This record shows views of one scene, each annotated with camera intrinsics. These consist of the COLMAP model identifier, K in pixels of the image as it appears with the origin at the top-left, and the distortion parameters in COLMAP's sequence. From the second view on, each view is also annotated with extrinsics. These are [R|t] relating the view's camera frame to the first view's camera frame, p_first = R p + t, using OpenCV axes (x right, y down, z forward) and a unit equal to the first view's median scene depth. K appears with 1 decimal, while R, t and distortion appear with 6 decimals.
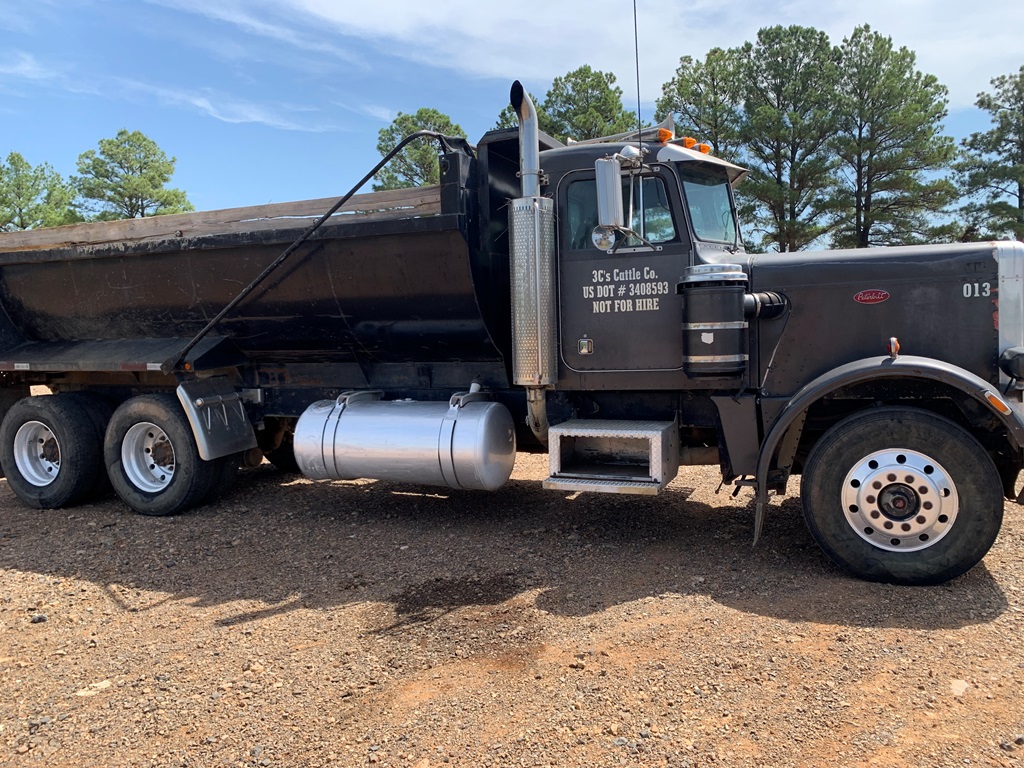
lens RADIAL K [[791.4, 0, 511.9], [0, 791.4, 383.1], [0, 0, 1]] dist [0.029636, -0.020795]
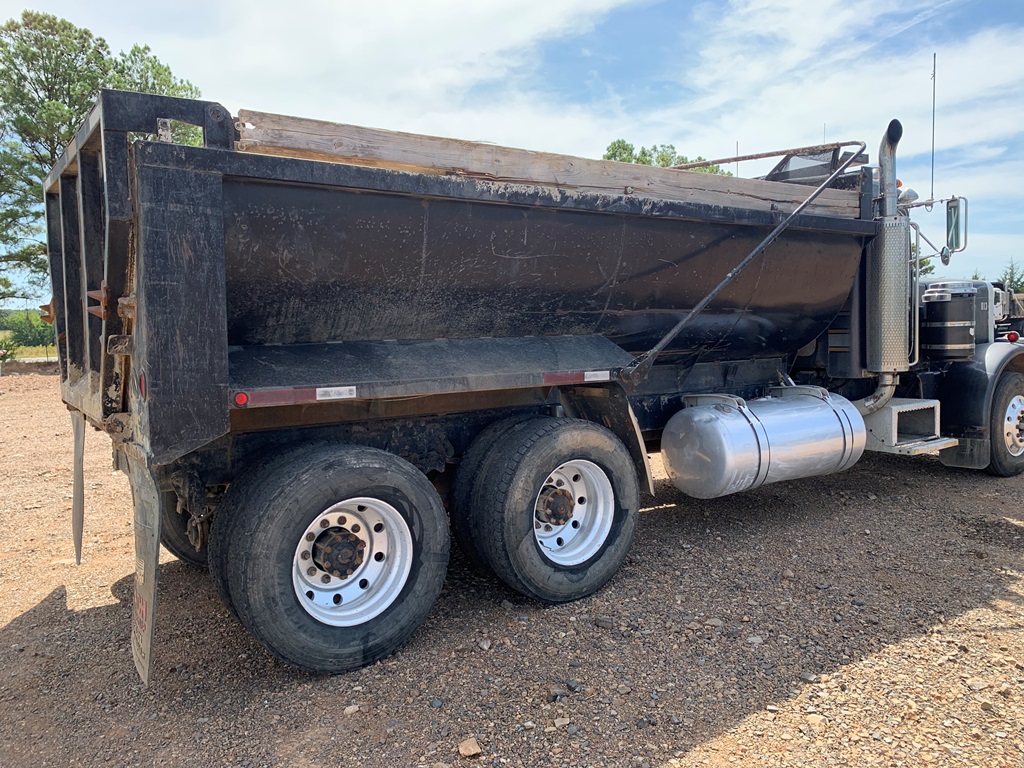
lens RADIAL K [[791.4, 0, 511.4], [0, 791.4, 380.9], [0, 0, 1]] dist [0.029636, -0.020795]
pose [[0.523170, -0.040773, 0.851252, -1.054611], [0.072639, 0.997353, 0.003127, -0.023749], [-0.849127, 0.060198, 0.524747, 0.692331]]
